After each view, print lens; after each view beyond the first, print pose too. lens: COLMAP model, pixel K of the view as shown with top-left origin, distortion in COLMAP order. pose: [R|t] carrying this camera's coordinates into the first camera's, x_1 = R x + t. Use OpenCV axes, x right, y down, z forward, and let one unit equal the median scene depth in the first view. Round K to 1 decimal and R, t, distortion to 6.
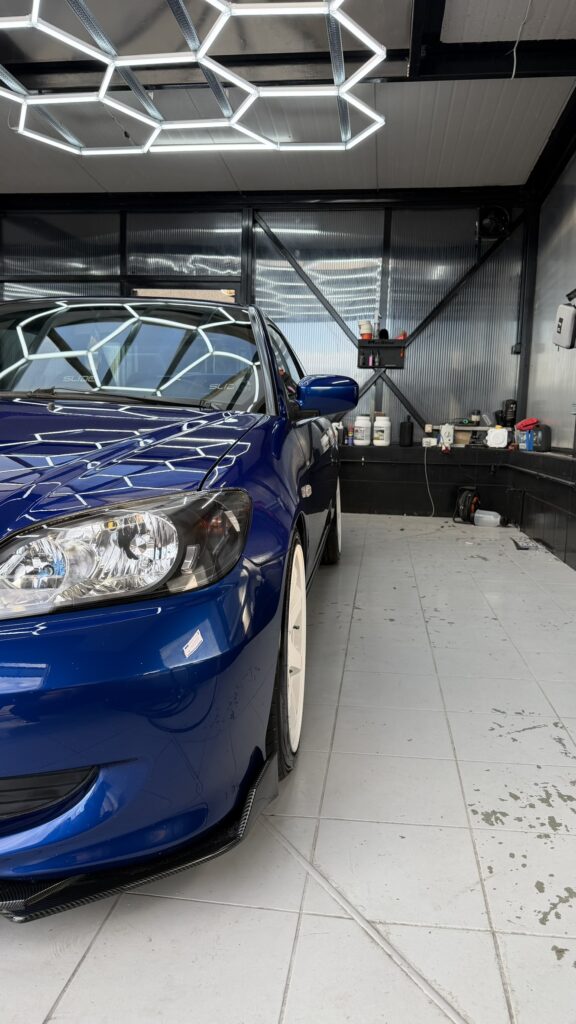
lens RADIAL K [[724.4, 0, 285.1], [0, 724.4, 516.4], [0, 0, 1]] dist [0.023033, -0.036356]
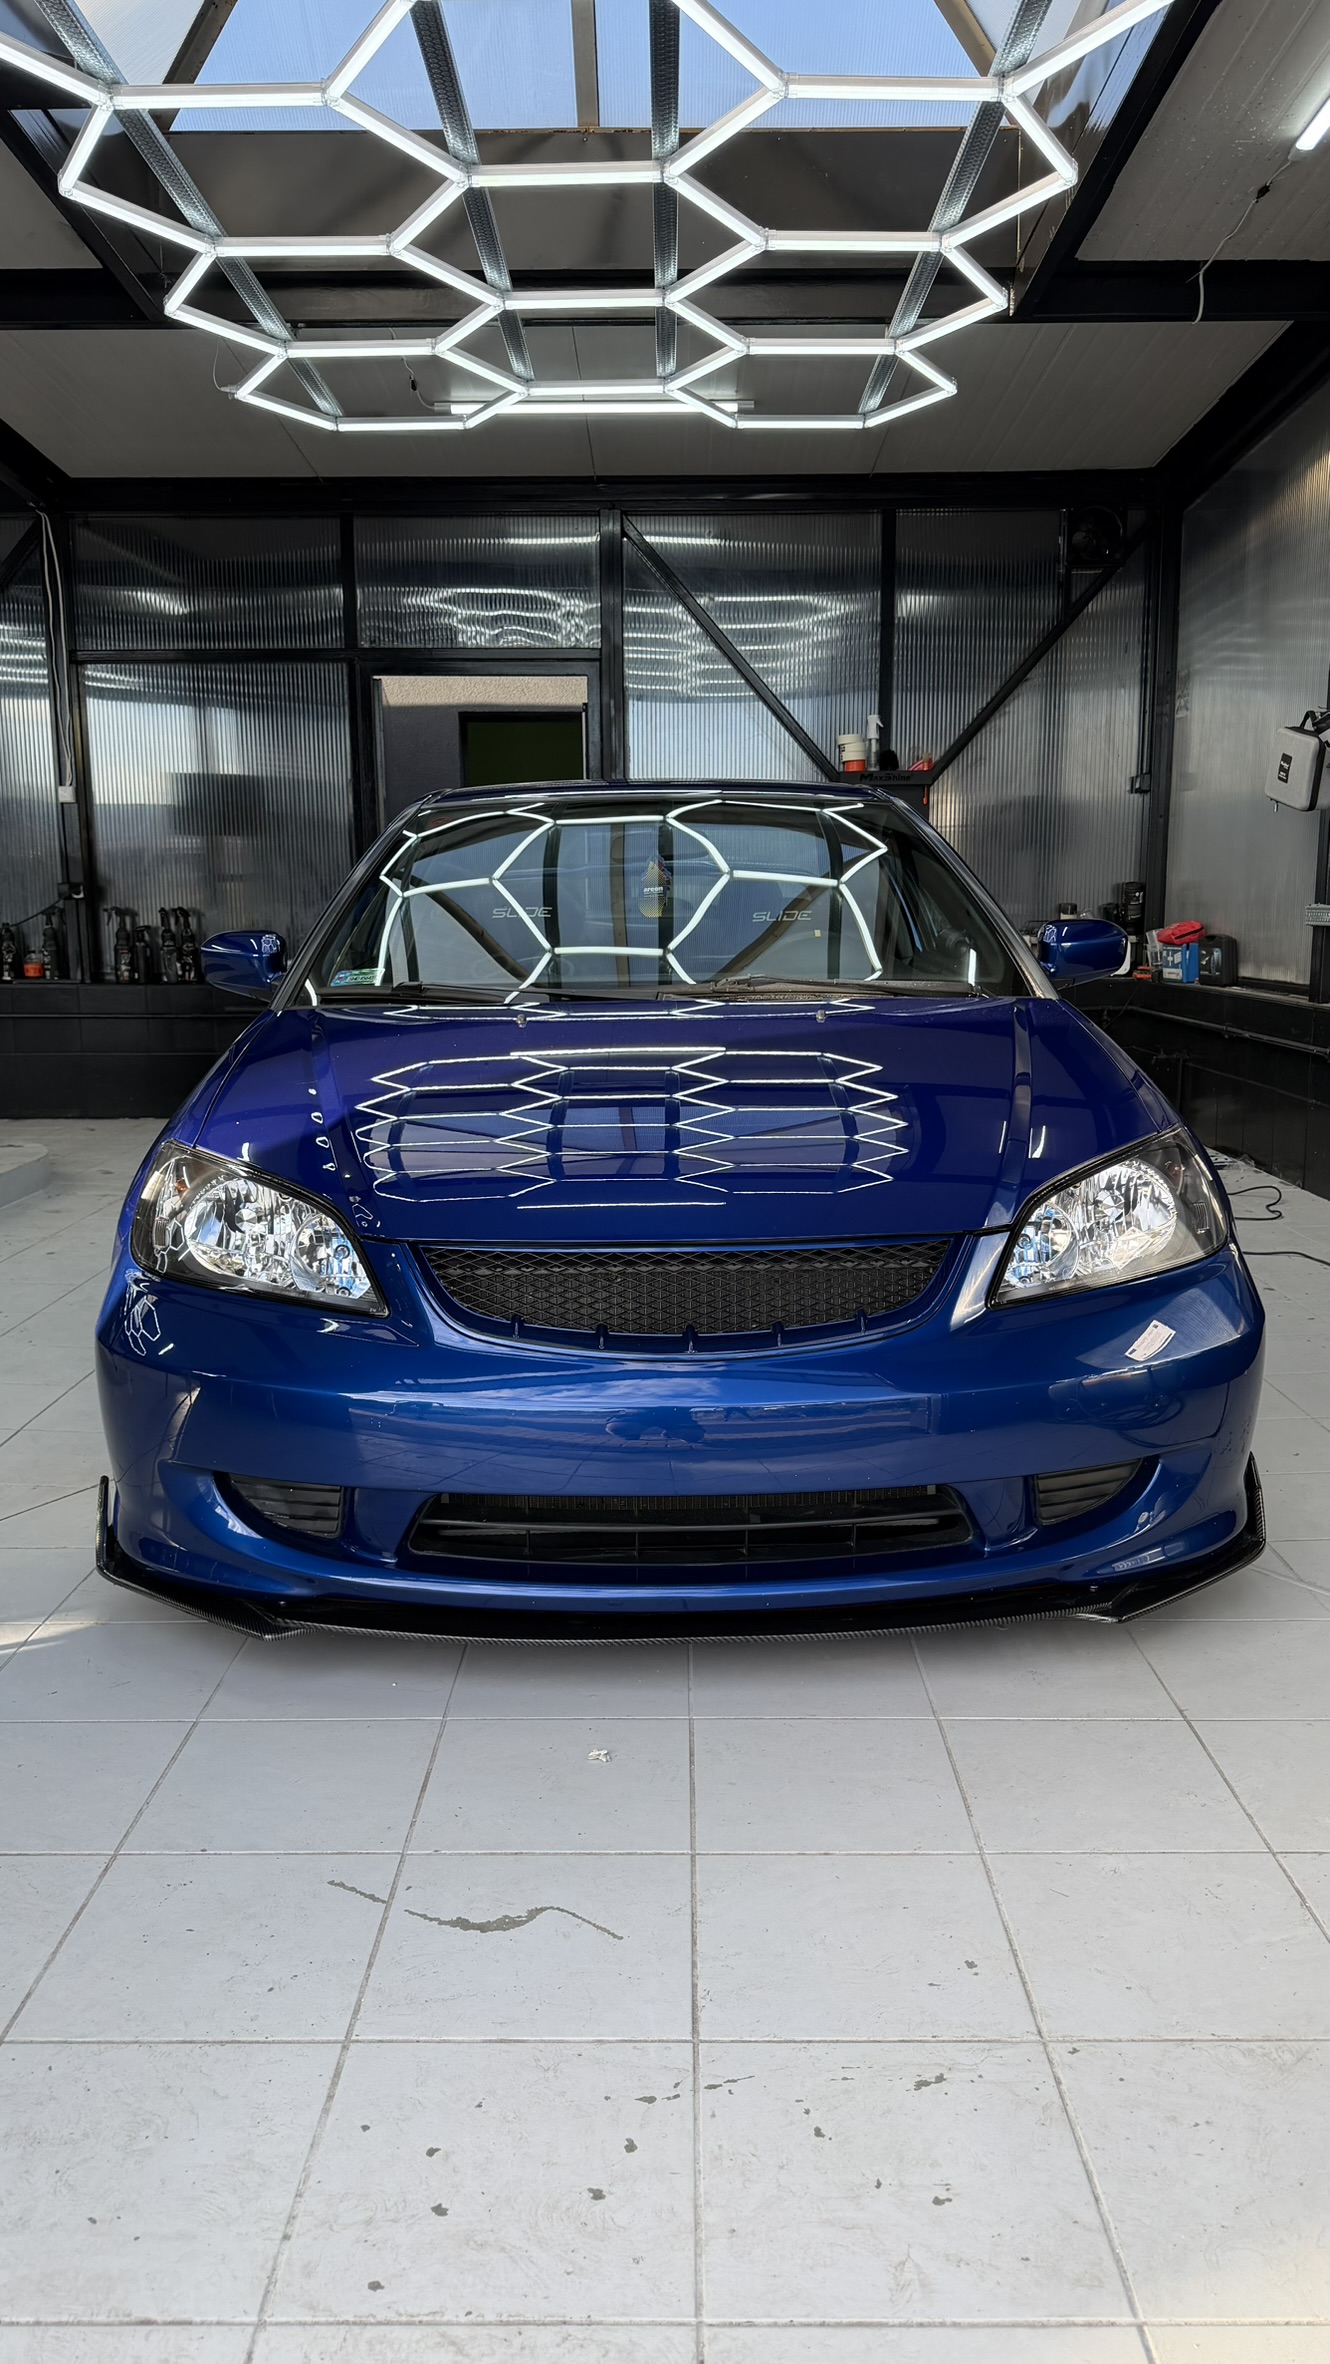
lens RADIAL K [[1672.4, 0, 682.7], [0, 1672.4, 1174.1], [0, 0, 1]] dist [0.023033, -0.036356]
pose [[0.988570, -0.059122, 0.138688, -0.188875], [0.053160, 0.997511, 0.046314, -0.024331], [-0.141081, -0.038412, 0.989253, -0.152320]]
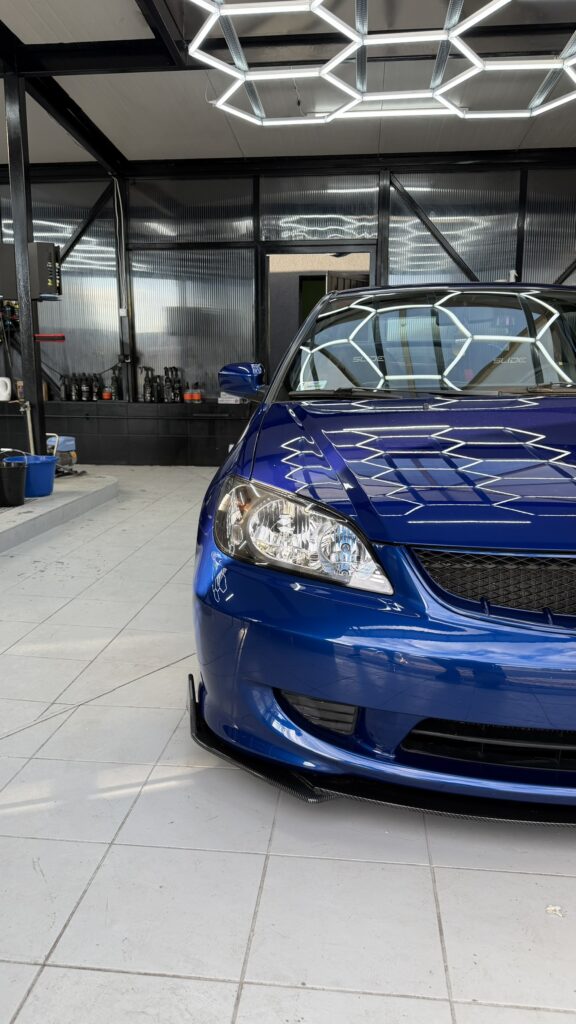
lens RADIAL K [[724.4, 0, 287.9], [0, 724.4, 511.7], [0, 0, 1]] dist [0.023033, -0.036356]
pose [[0.998620, -0.038275, 0.035962, -0.241511], [0.035880, 0.997238, 0.065023, -0.023730], [-0.038352, -0.063643, 0.997236, -0.028672]]
